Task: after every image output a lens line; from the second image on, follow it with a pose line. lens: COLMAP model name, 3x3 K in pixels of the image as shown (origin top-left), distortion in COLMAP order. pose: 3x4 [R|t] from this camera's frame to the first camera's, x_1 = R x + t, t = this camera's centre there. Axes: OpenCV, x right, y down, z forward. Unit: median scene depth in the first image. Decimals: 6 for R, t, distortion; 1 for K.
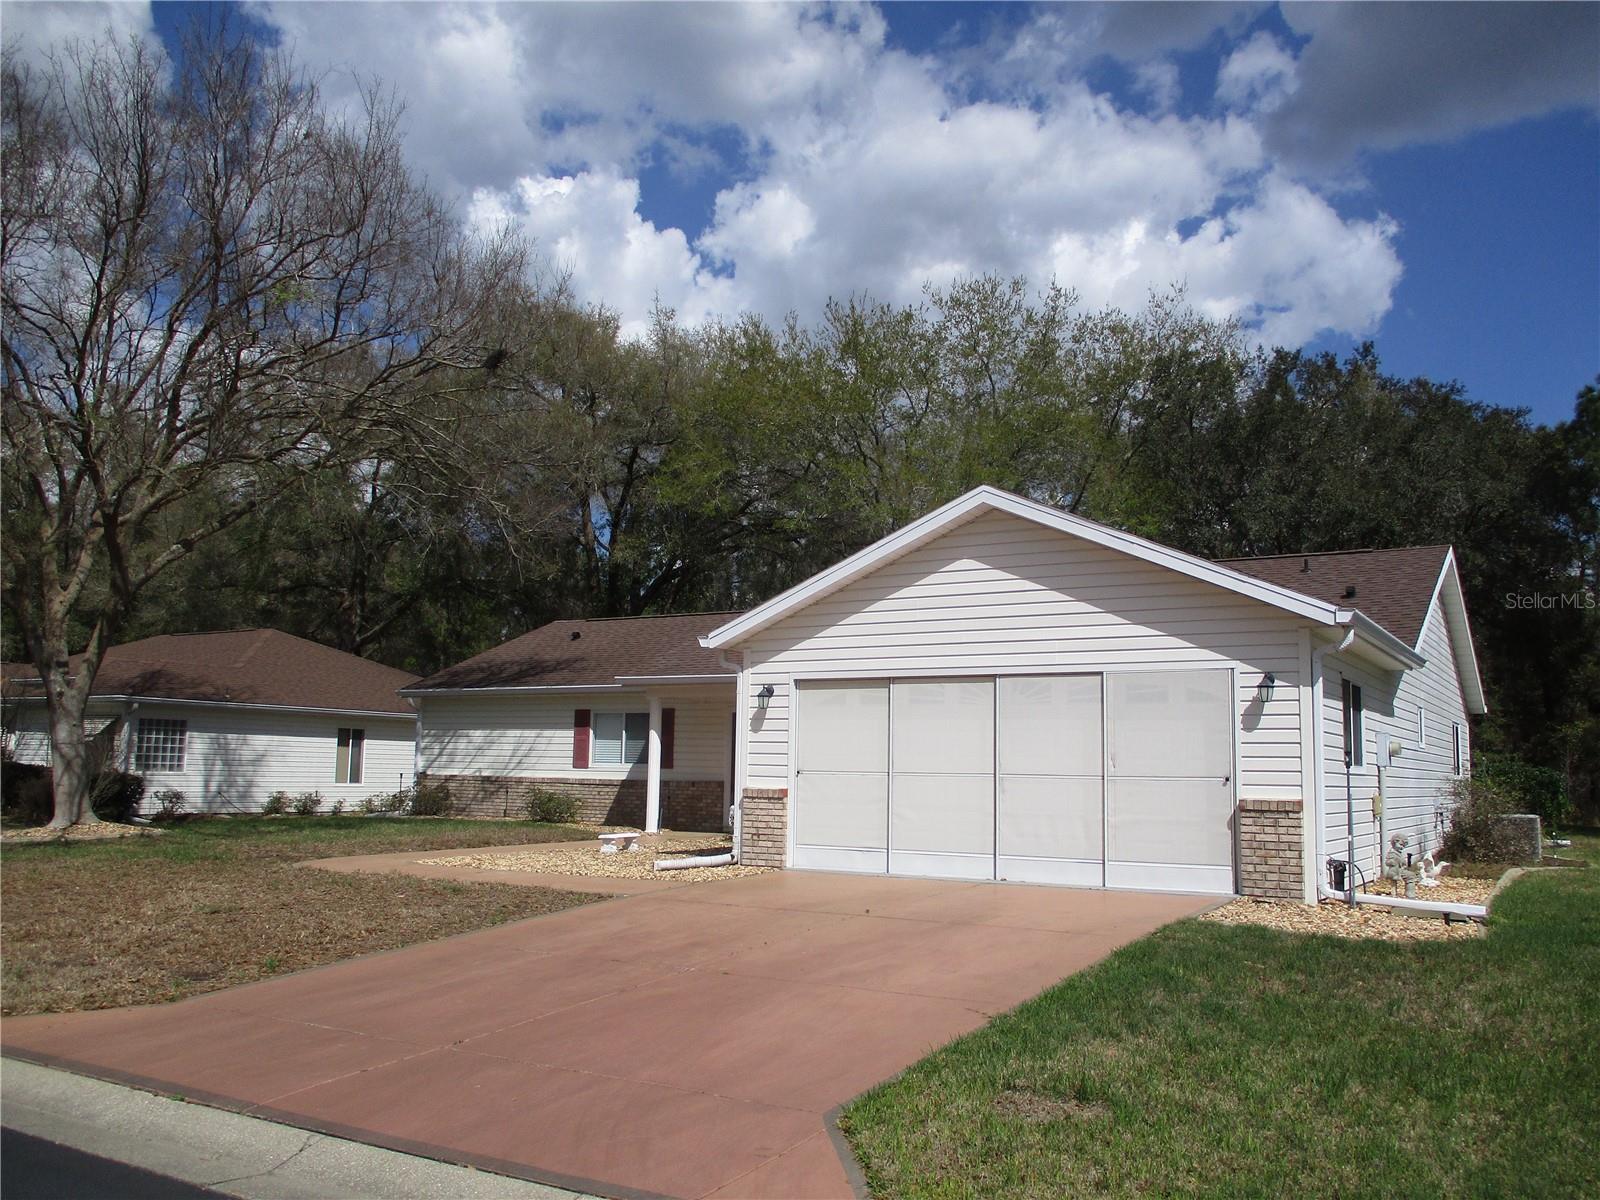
lens RADIAL K [[1328.7, 0, 800.0], [0, 1328.7, 600.0], [0, 0, 1]] dist [-0.018919, -0.006164]
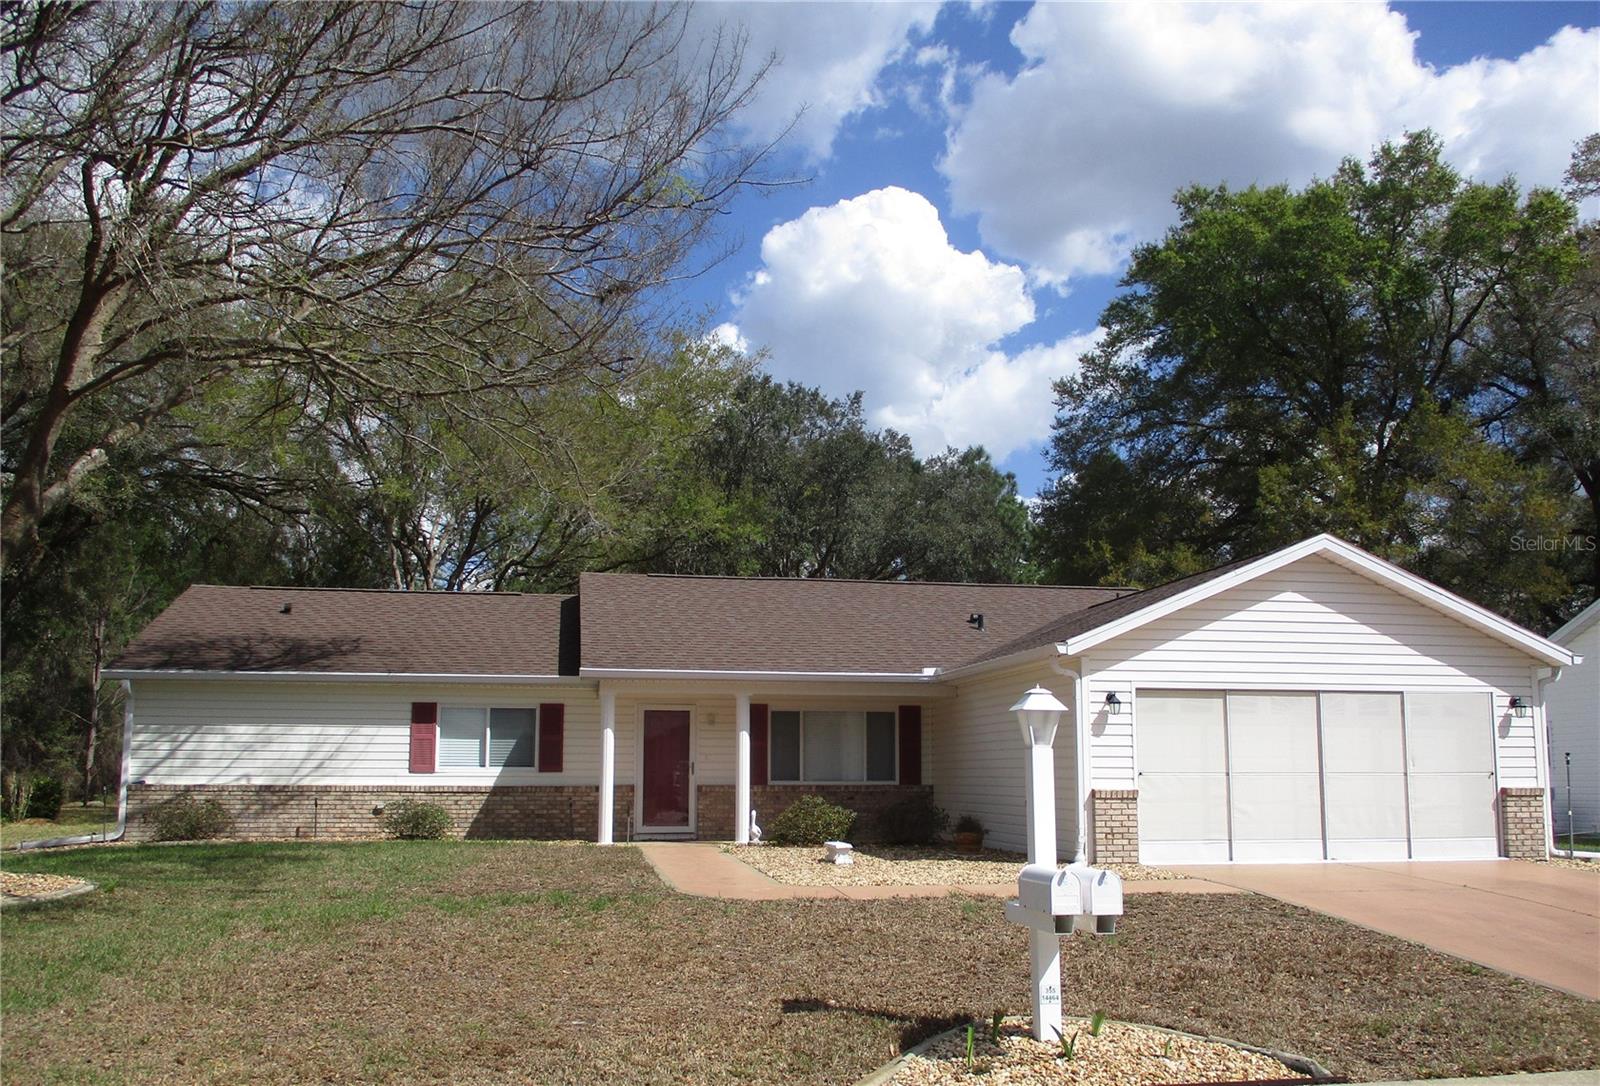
lens RADIAL K [[1338.5, 0, 798.8], [0, 1338.5, 596.0], [0, 0, 1]] dist [-0.017544, -0.007713]
pose [[0.746176, 0.072668, 0.661771, -0.919140], [-0.074277, 0.996906, -0.025718, 0.033272], [-0.661592, -0.029965, 0.749265, 0.365946]]
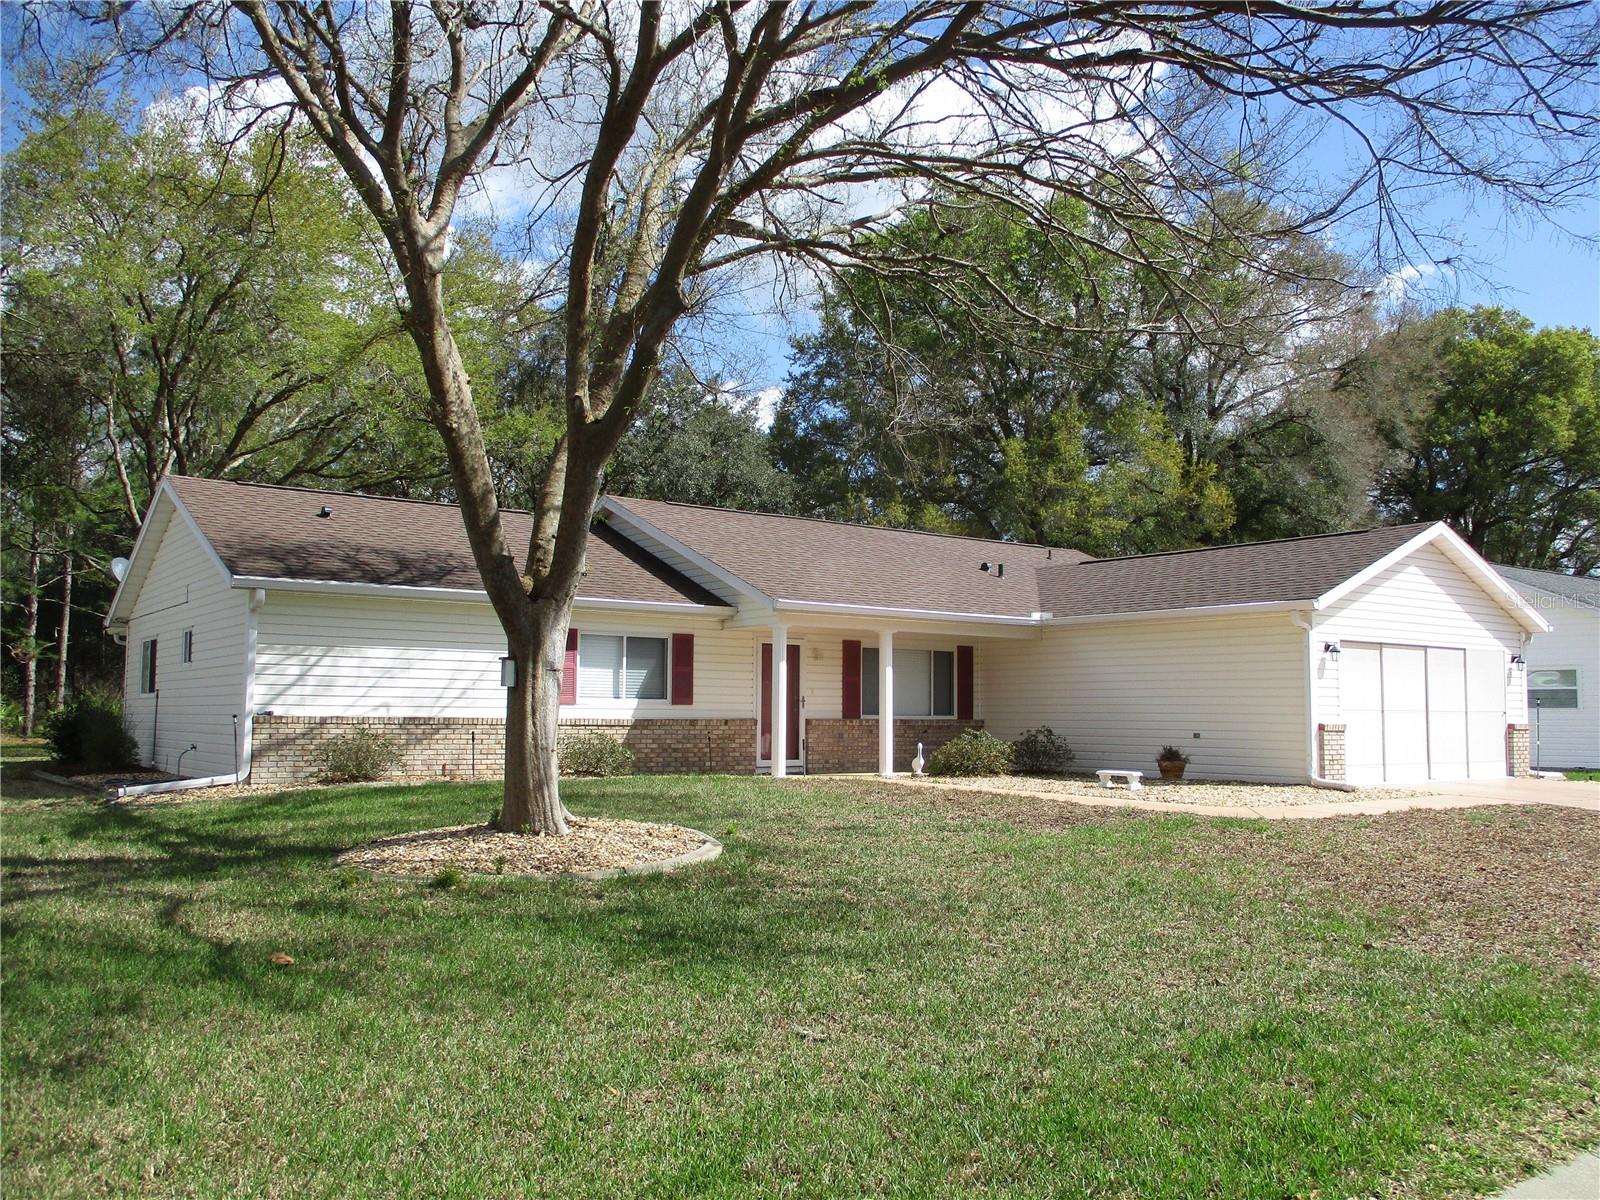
lens RADIAL K [[1328.7, 0, 800.0], [0, 1328.7, 600.0], [0, 0, 1]] dist [-0.018919, -0.006164]
pose [[0.378599, 0.065744, 0.923223, -1.375553], [-0.120571, 0.992478, -0.021232, 0.110884], [-0.917674, -0.103275, 0.383678, 0.978776]]
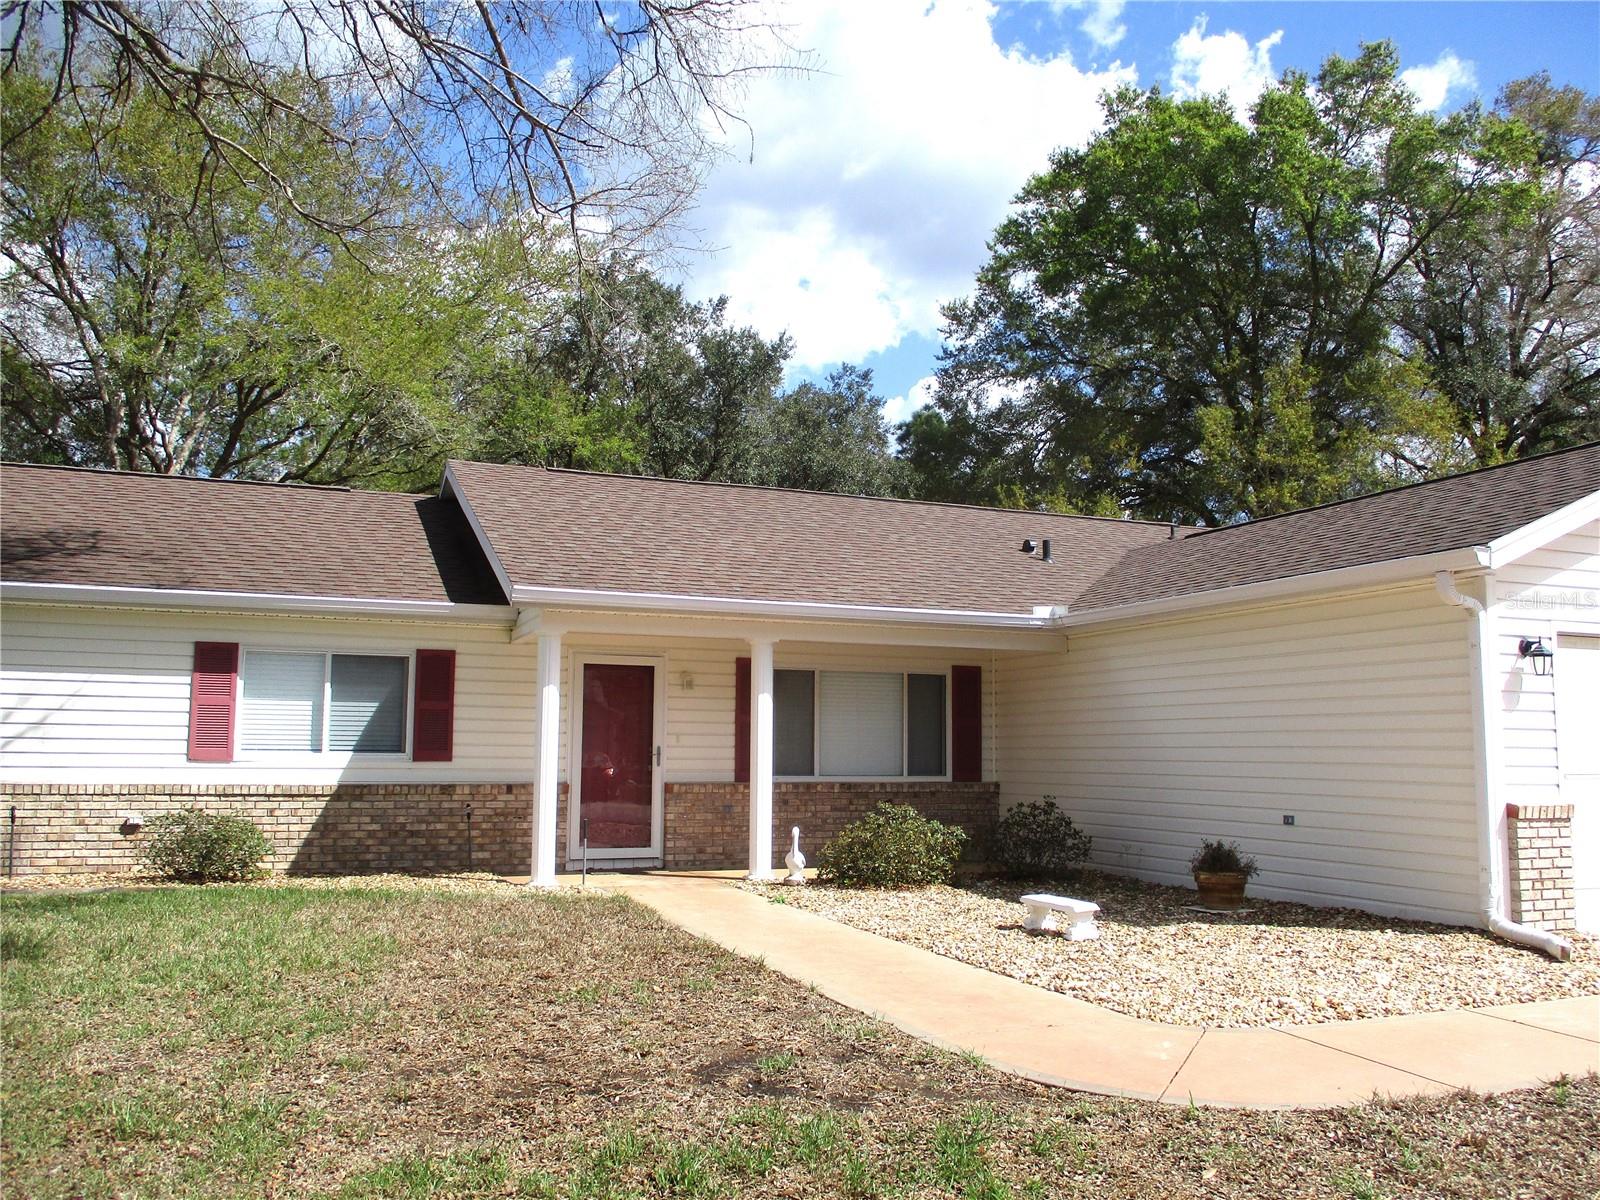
lens RADIAL K [[1328.7, 0, 800.0], [0, 1328.7, 600.0], [0, 0, 1]] dist [-0.018919, -0.006164]
pose [[0.593327, 0.080311, 0.800945, -0.718207], [-0.100982, 0.994576, -0.024920, 0.096062], [-0.798602, -0.066095, 0.598219, 0.900555]]
